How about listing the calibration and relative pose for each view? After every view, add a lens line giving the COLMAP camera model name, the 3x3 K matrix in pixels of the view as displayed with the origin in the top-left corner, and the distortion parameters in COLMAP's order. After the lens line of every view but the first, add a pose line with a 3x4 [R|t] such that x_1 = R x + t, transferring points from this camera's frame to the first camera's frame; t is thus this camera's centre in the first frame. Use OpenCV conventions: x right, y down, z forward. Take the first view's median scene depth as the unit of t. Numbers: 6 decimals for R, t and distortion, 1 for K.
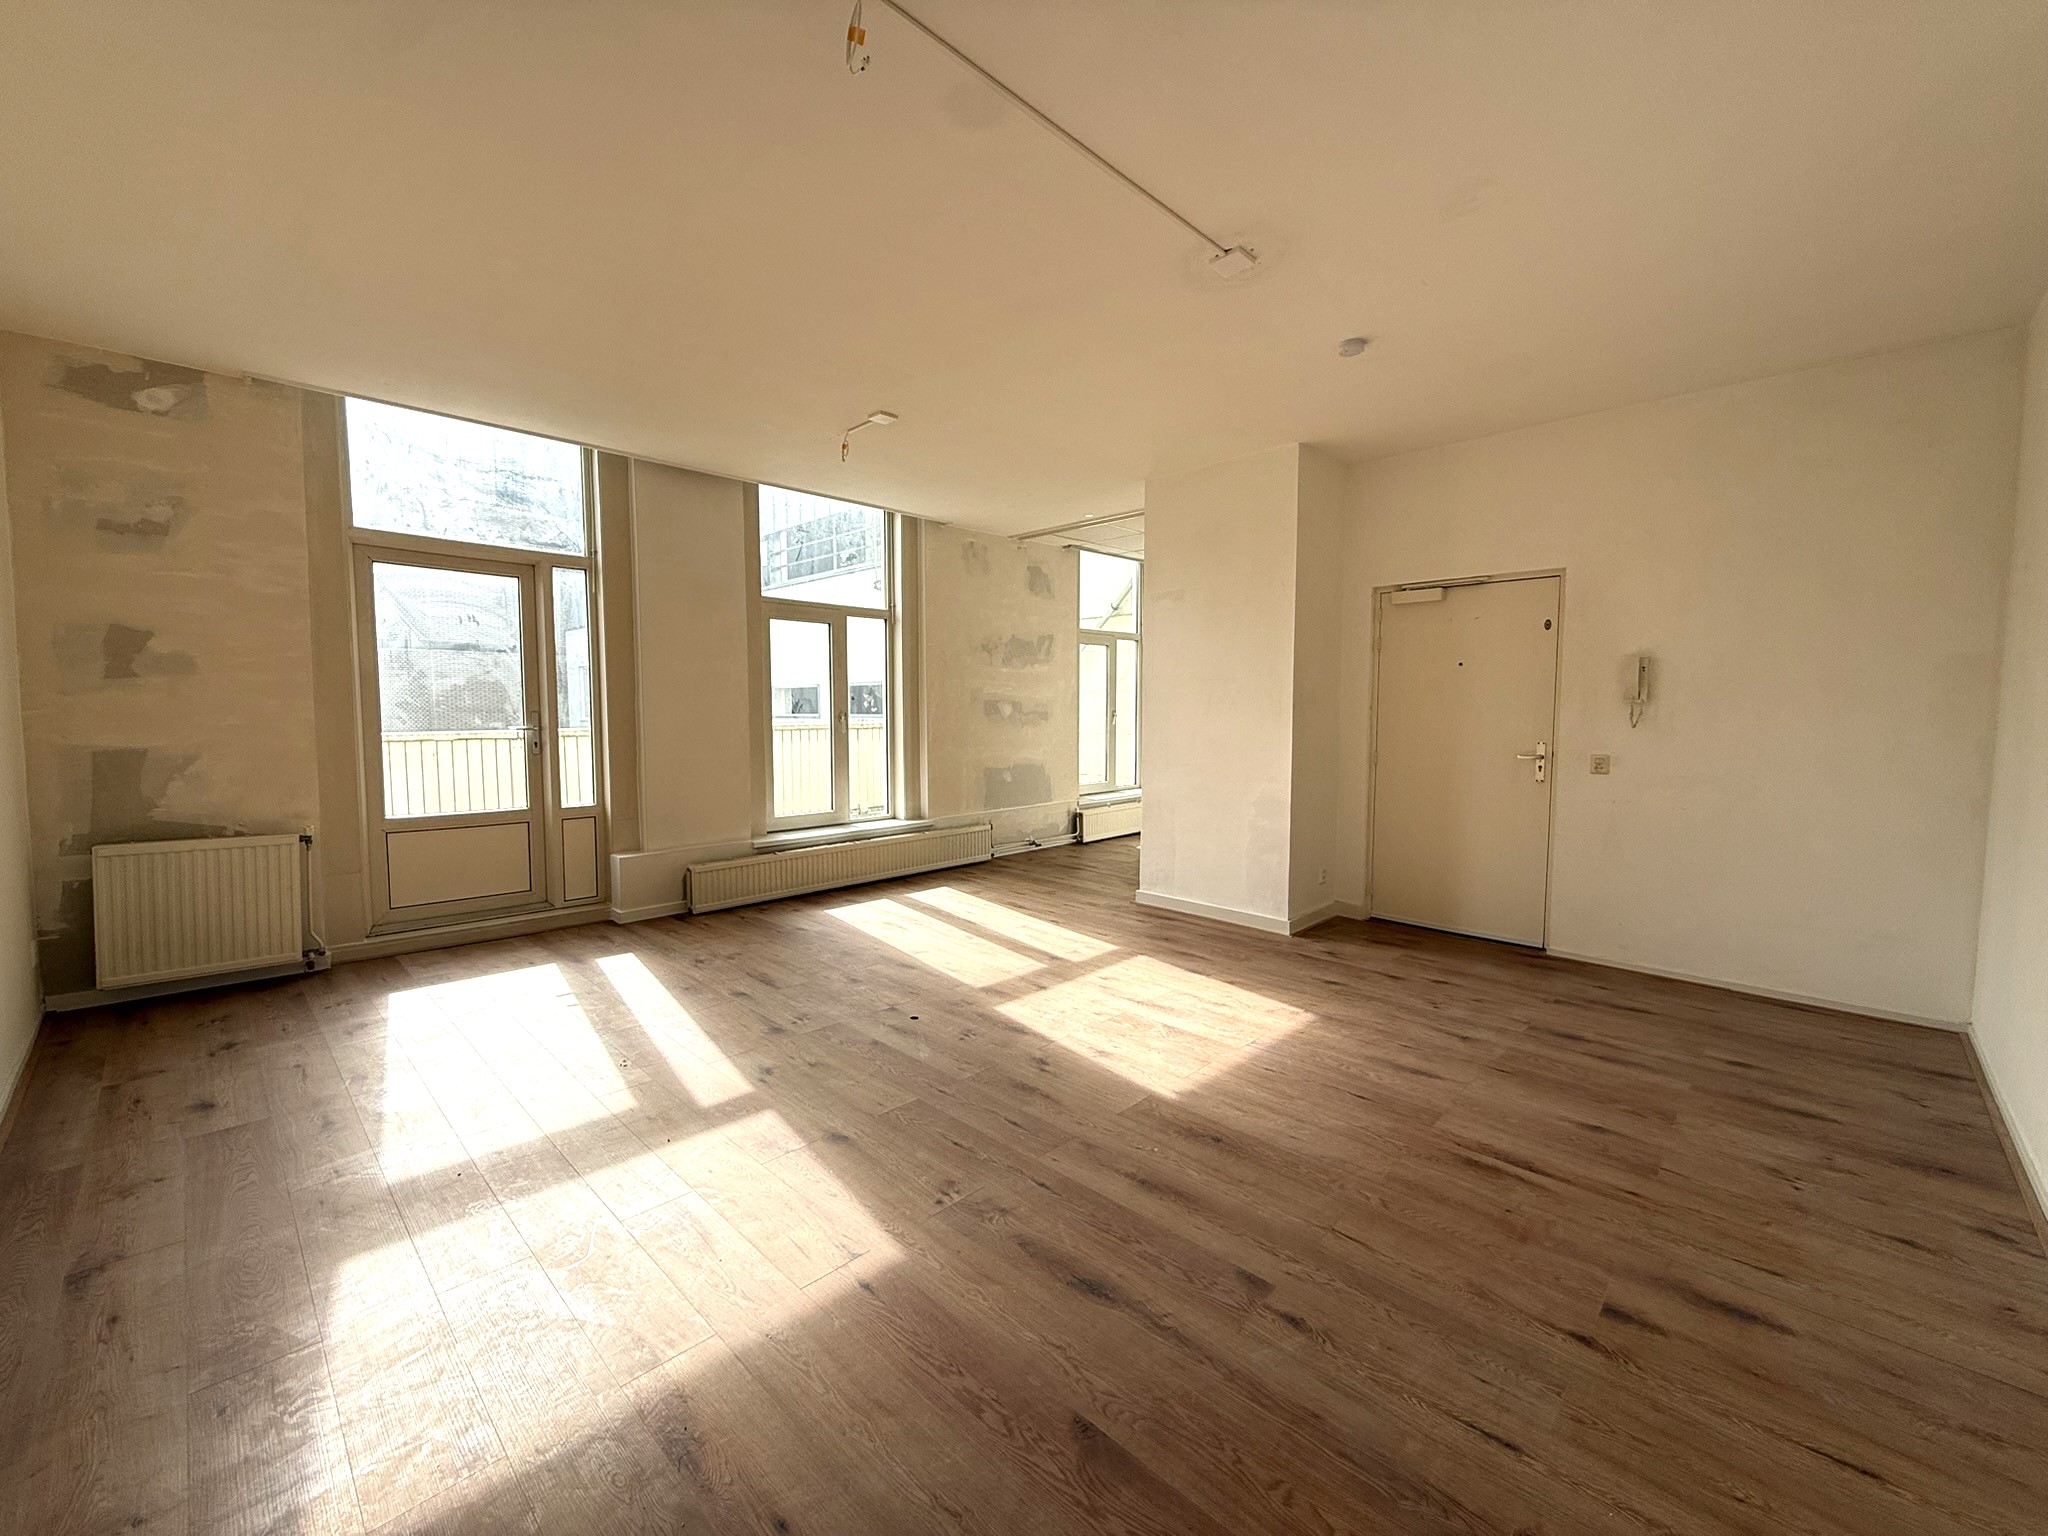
lens RADIAL K [[816.1, 0, 1013.0], [0, 816.1, 757.0], [0, 0, 1]] dist [0.000437, -0.000047]
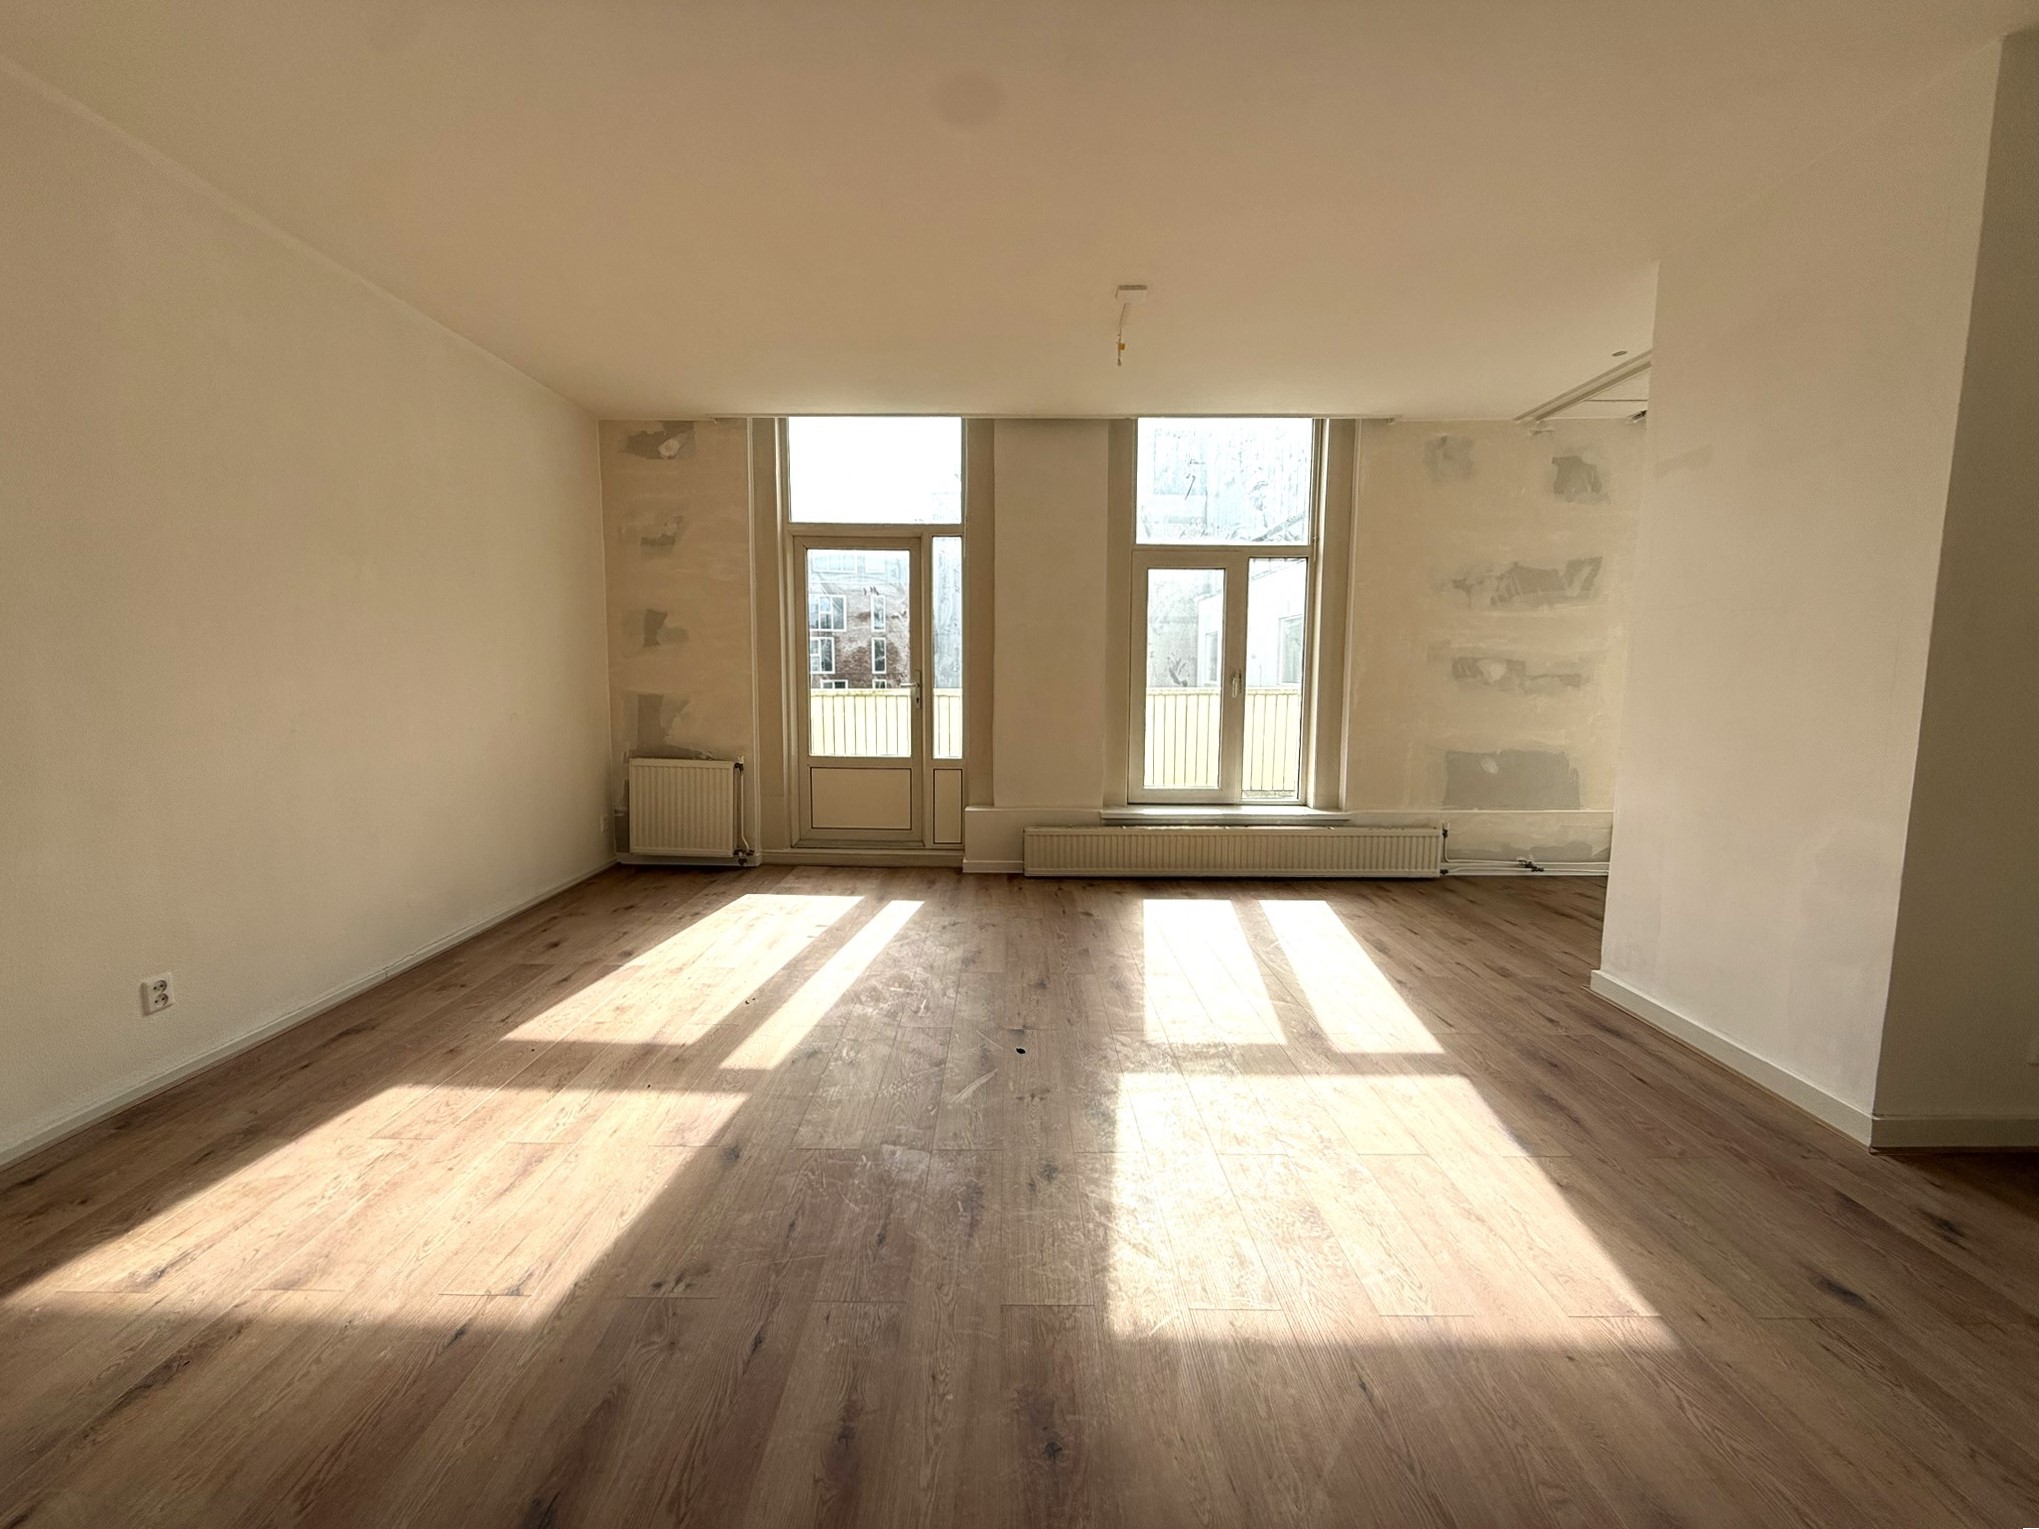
lens RADIAL K [[812.6, 0, 1011.1], [0, 812.6, 756.0], [0, 0, 1]] dist [0.000437, -0.000047]
pose [[0.702396, 0.075333, -0.707789, 0.329439], [-0.045522, 0.997102, 0.060950, -0.014187], [0.710329, -0.010590, 0.703790, 0.343617]]
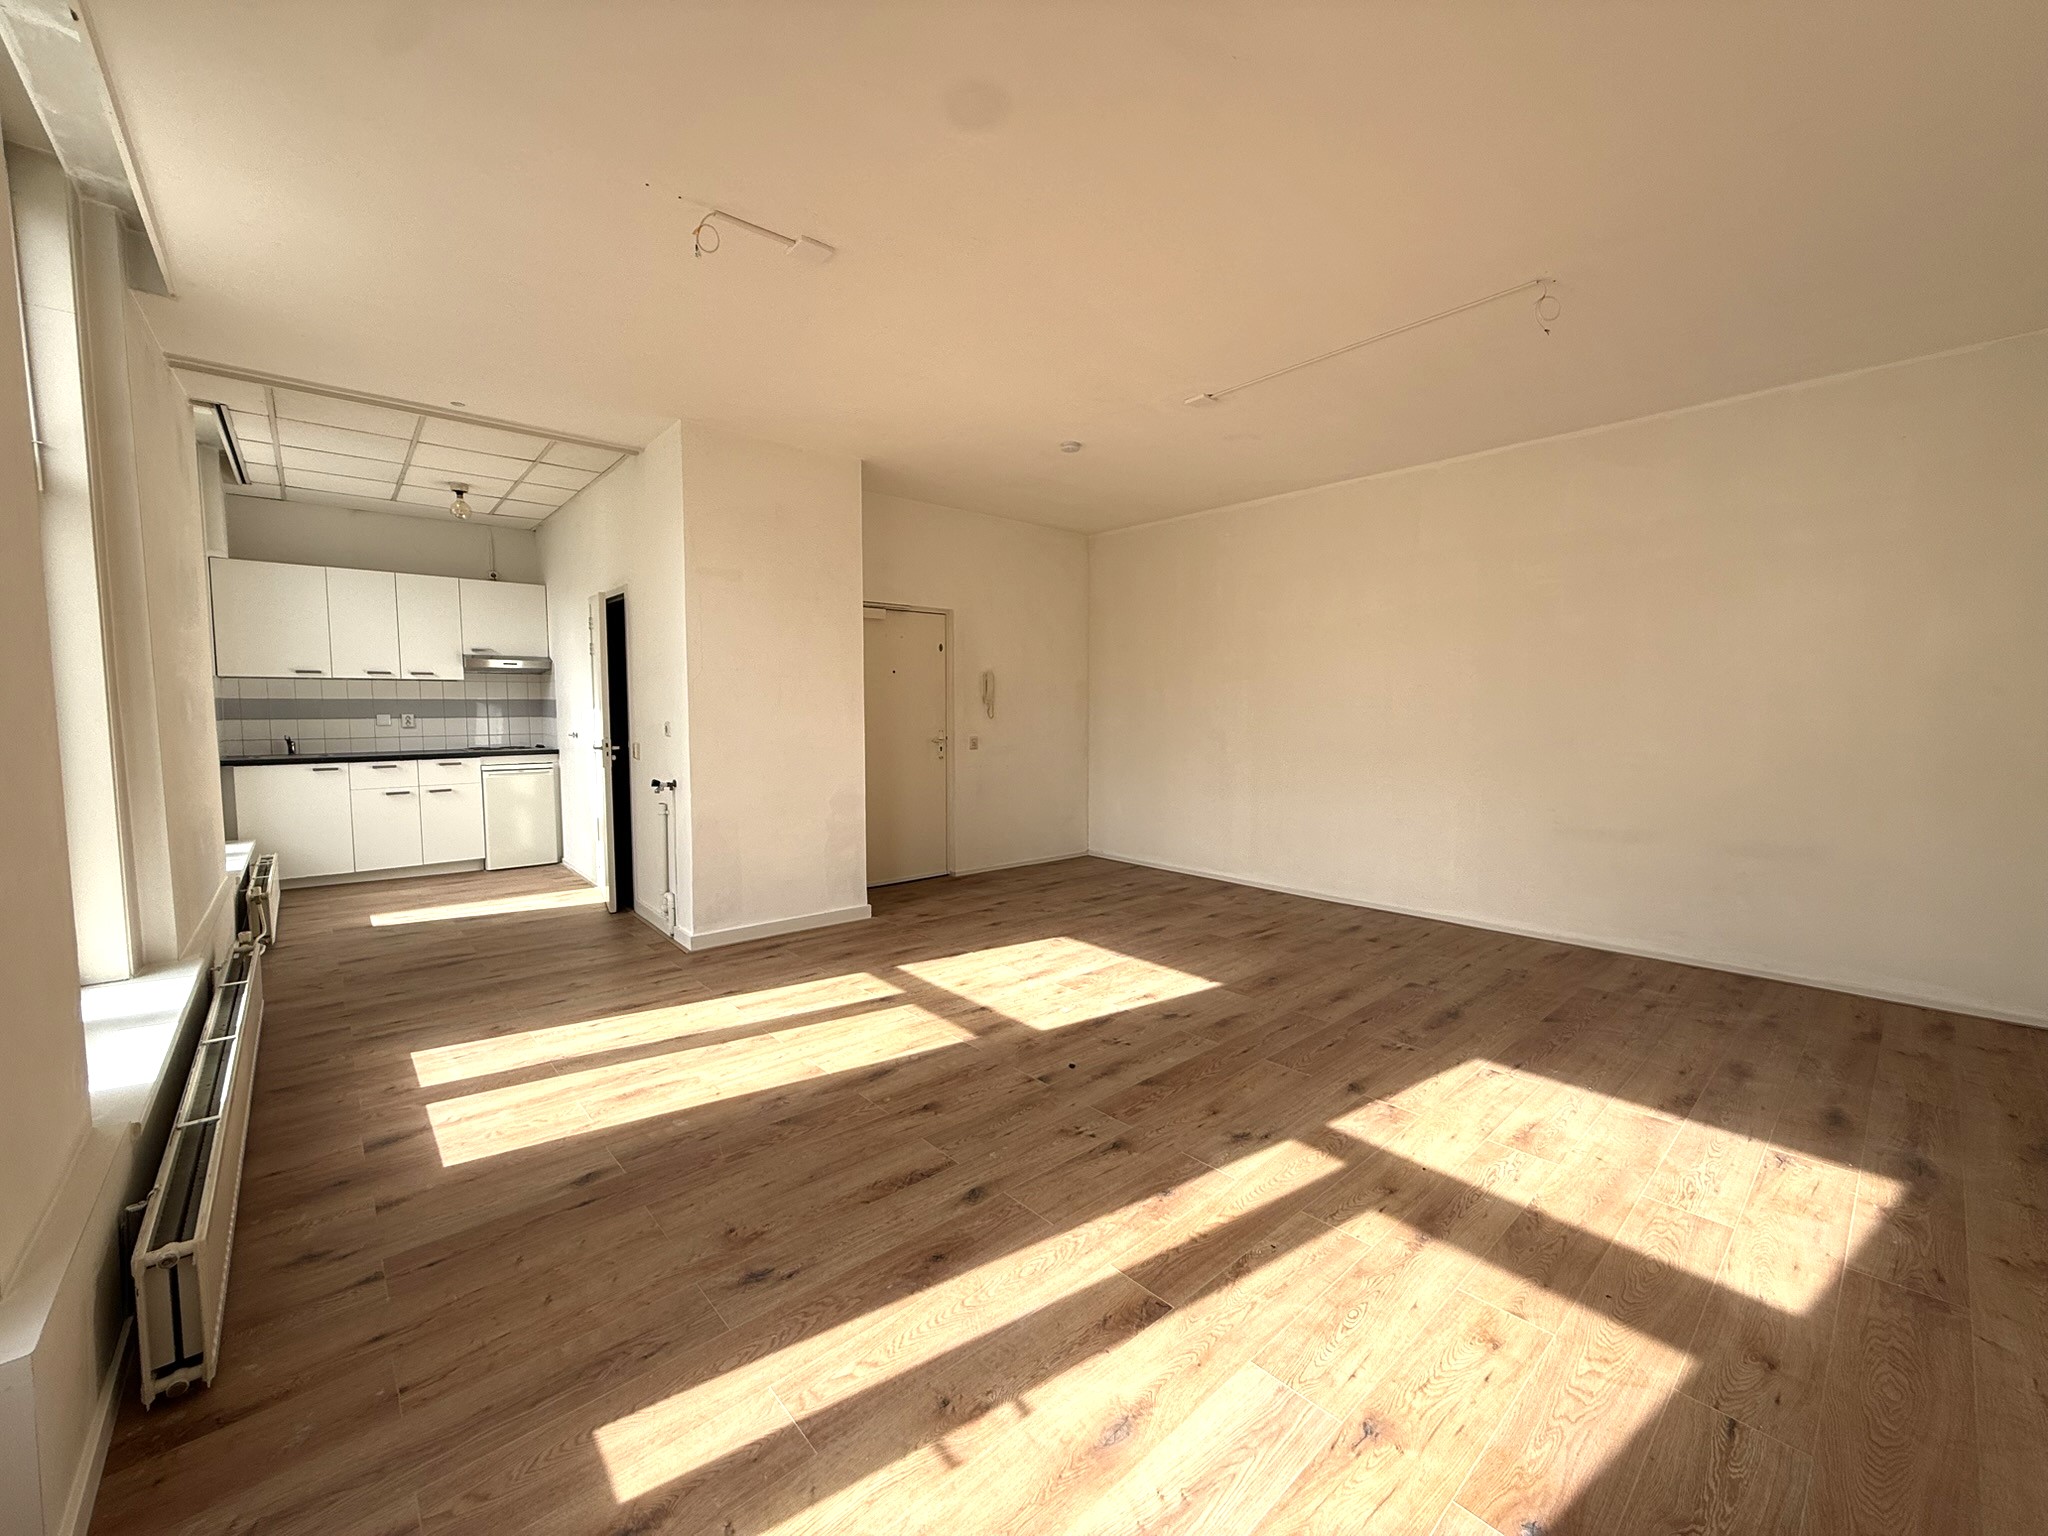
lens RADIAL K [[816.1, 0, 1023.1], [0, 816.1, 764.1], [0, 0, 1]] dist [0.000437, -0.000047]
pose [[0.063019, -0.072983, 0.995340, -0.763041], [0.057967, 0.995906, 0.069355, -0.050220], [-0.996327, 0.053327, 0.066991, 0.773071]]
